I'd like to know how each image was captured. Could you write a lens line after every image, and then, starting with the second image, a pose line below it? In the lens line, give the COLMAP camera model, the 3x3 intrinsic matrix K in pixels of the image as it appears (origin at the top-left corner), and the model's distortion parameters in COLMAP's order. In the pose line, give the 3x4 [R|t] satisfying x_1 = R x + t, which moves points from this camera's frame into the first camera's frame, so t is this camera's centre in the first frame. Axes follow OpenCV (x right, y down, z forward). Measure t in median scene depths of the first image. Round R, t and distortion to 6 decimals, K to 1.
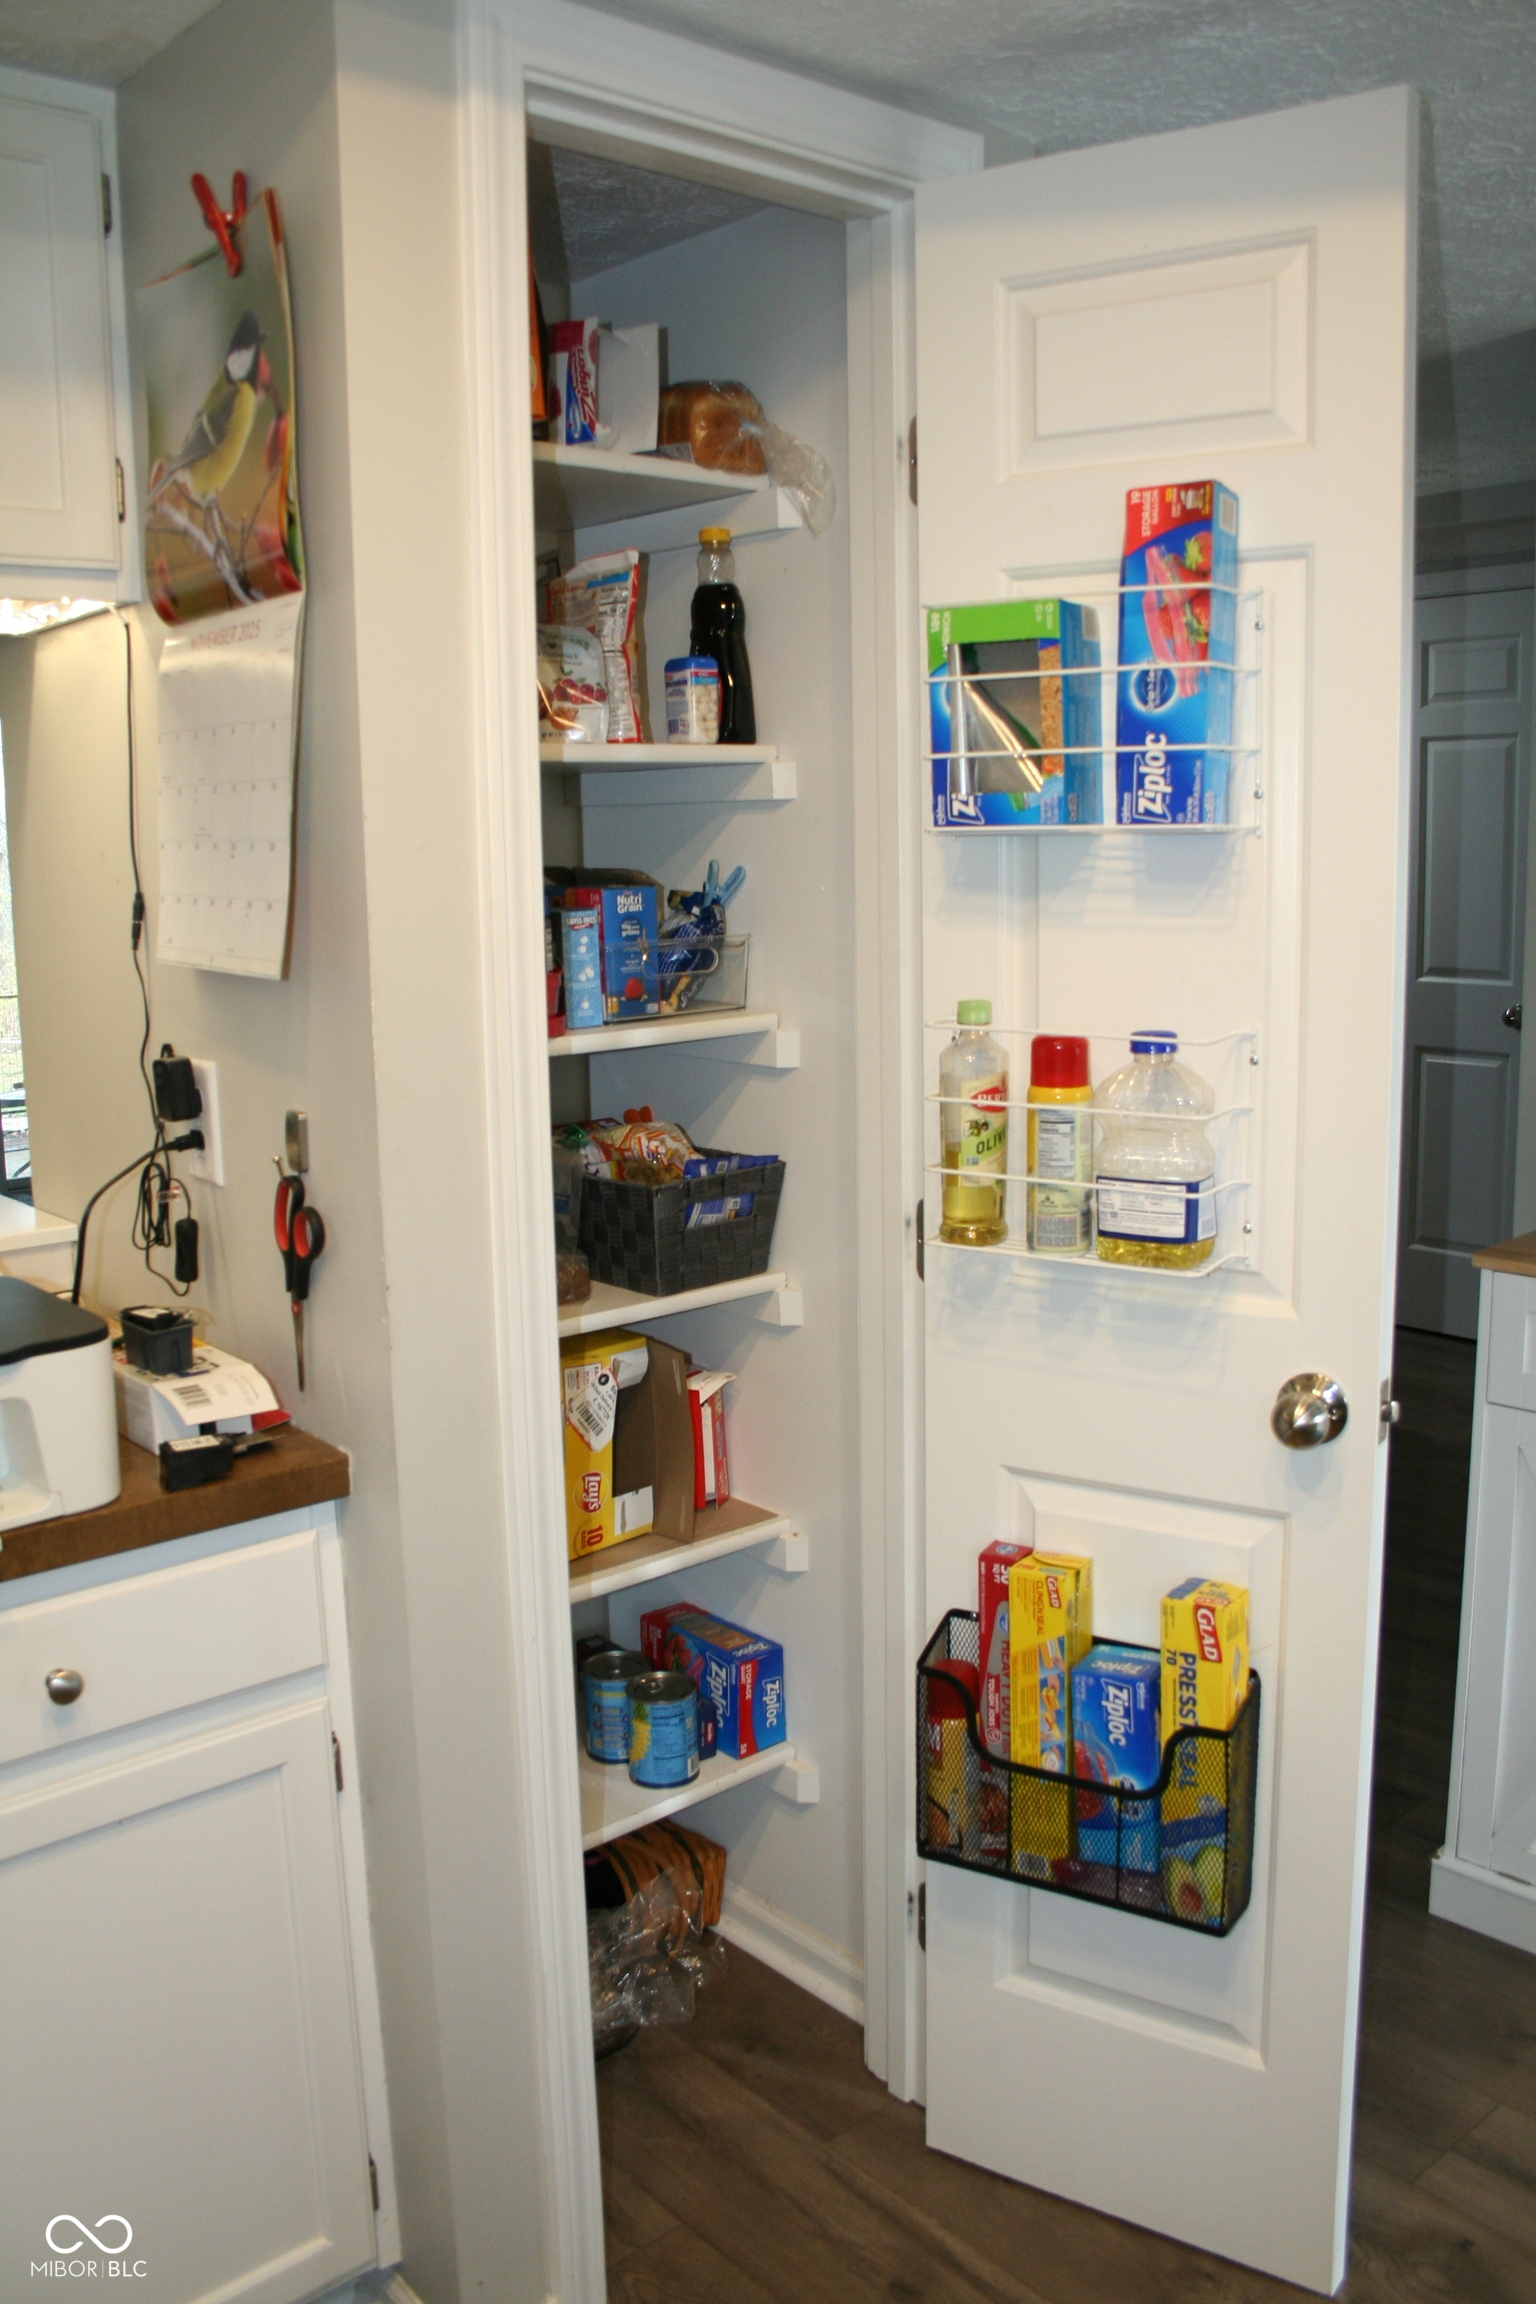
lens RADIAL K [[1923.3, 0, 822.0], [0, 1923.3, 1153.3], [0, 0, 1]] dist [-0.129230, 0.097963]
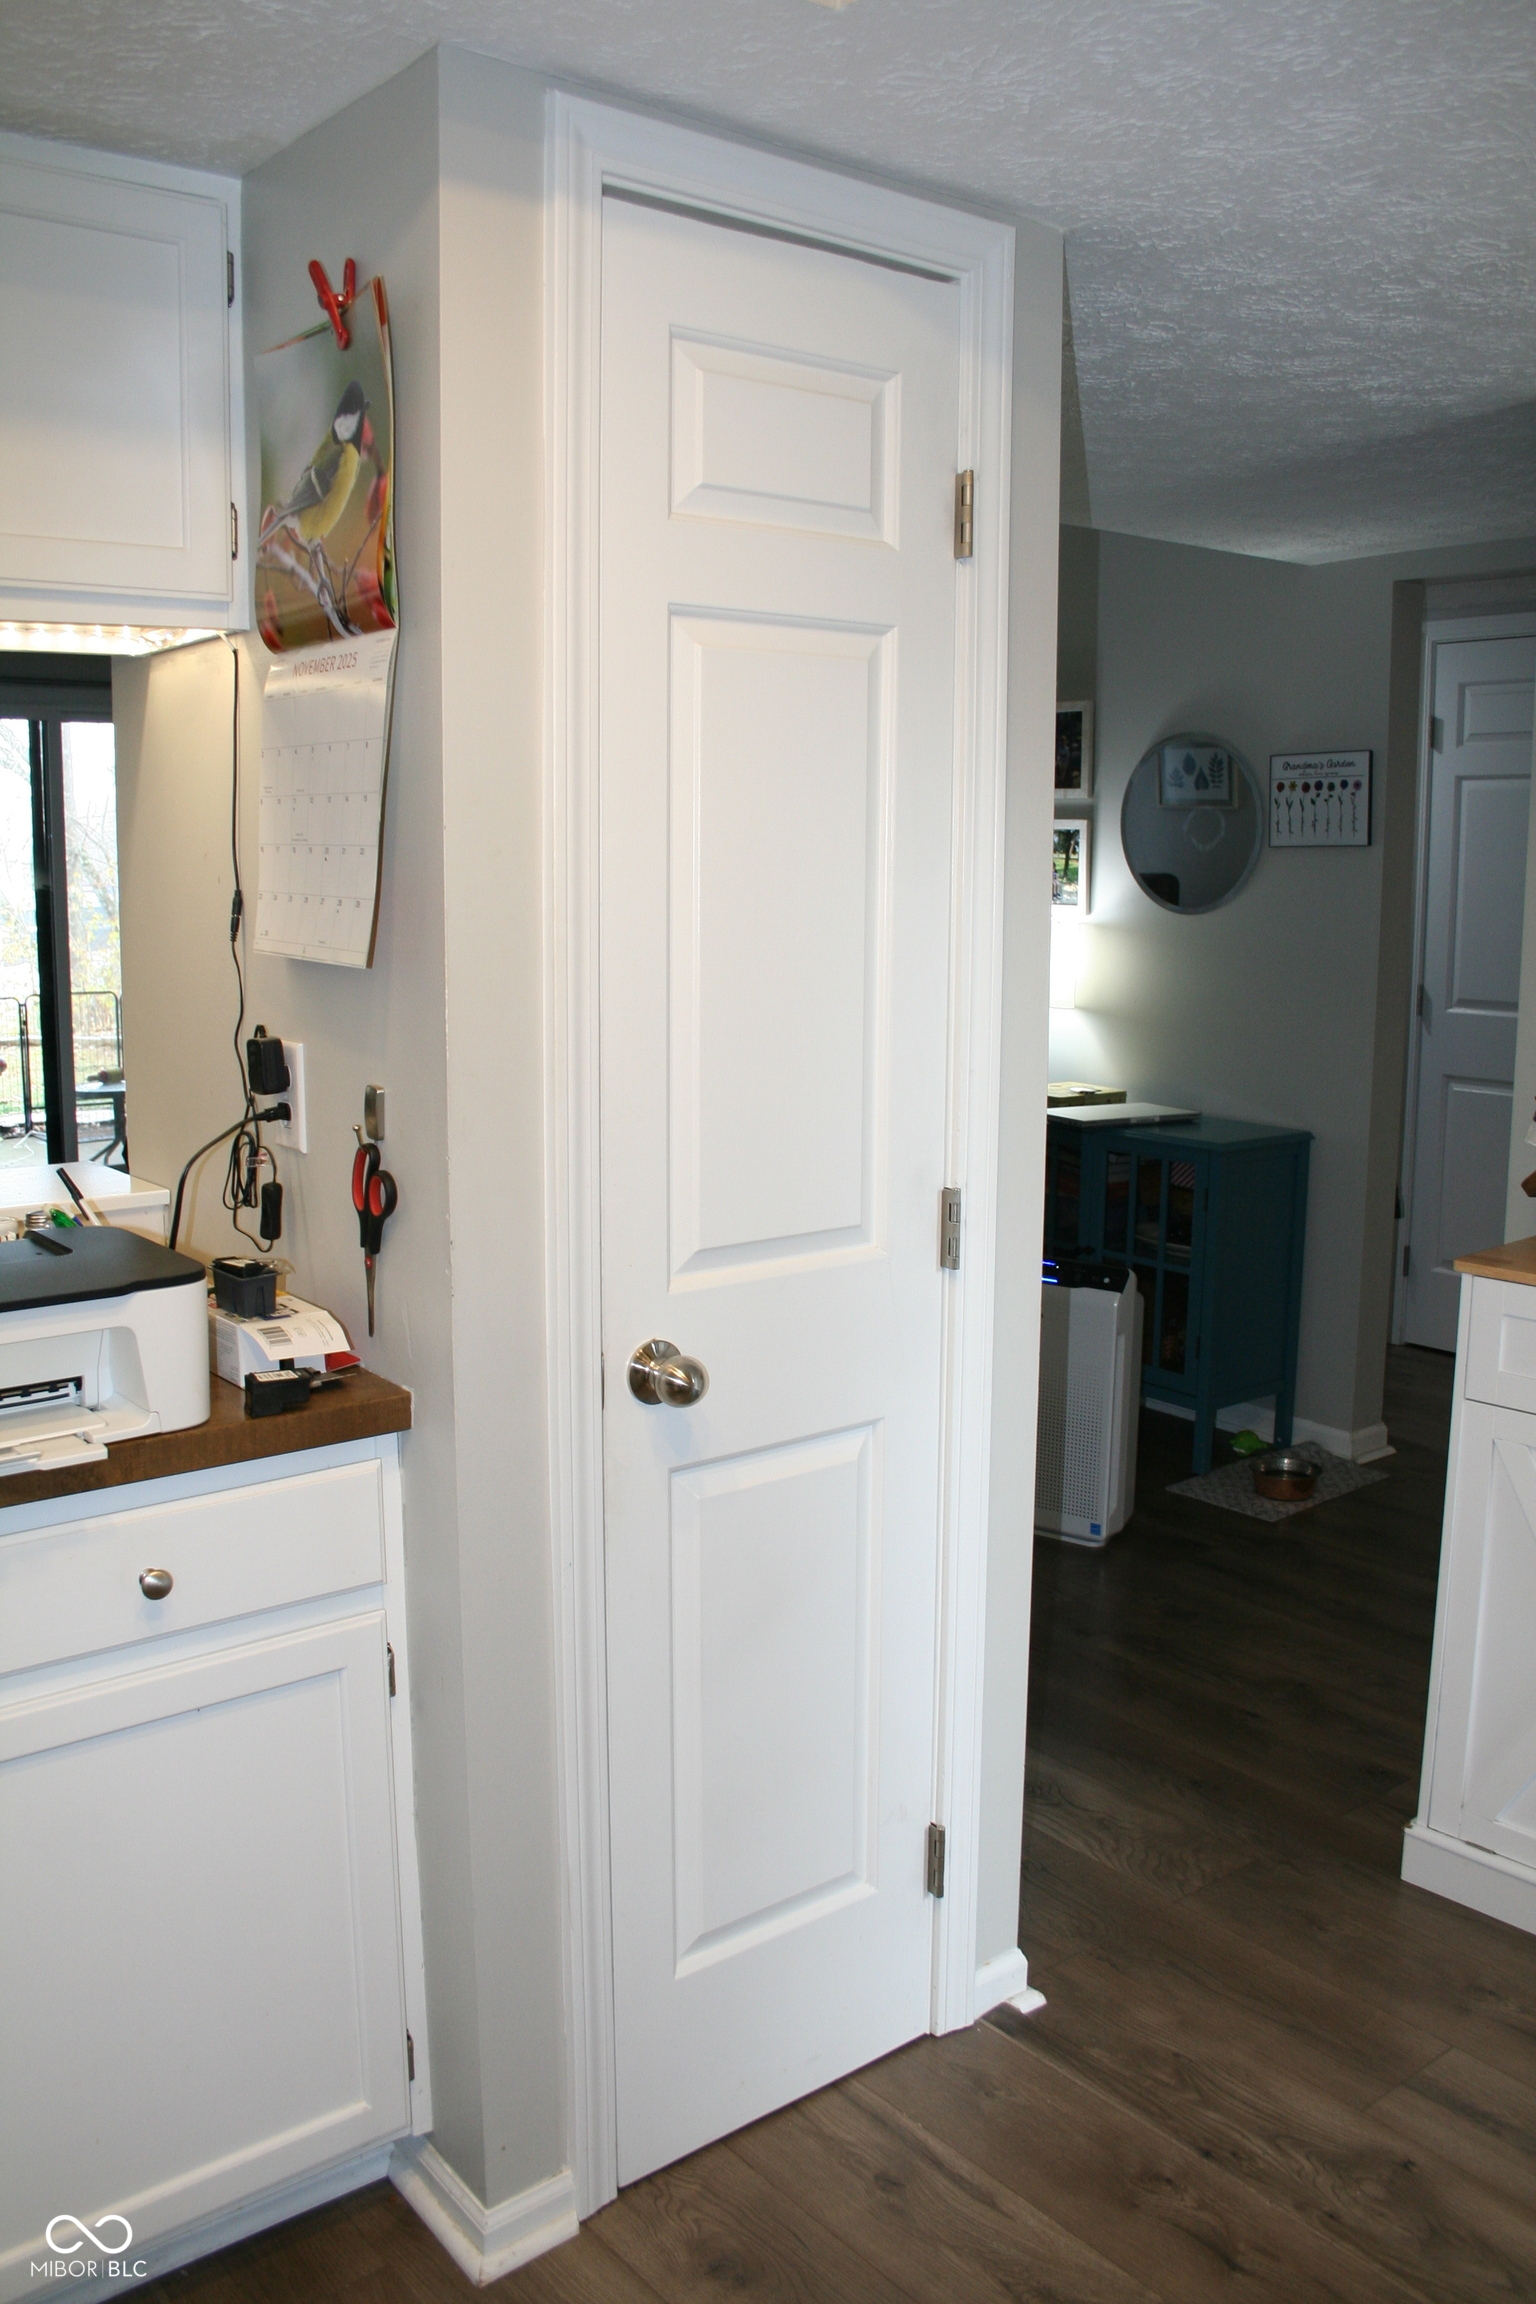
lens RADIAL K [[1923.3, 0, 822.0], [0, 1923.3, 1153.3], [0, 0, 1]] dist [-0.129230, 0.097963]
pose [[0.999154, 0.028790, -0.029361, 0.022431], [-0.029113, 0.999520, -0.010633, 0.021429], [0.029041, 0.011479, 0.999512, -0.119426]]
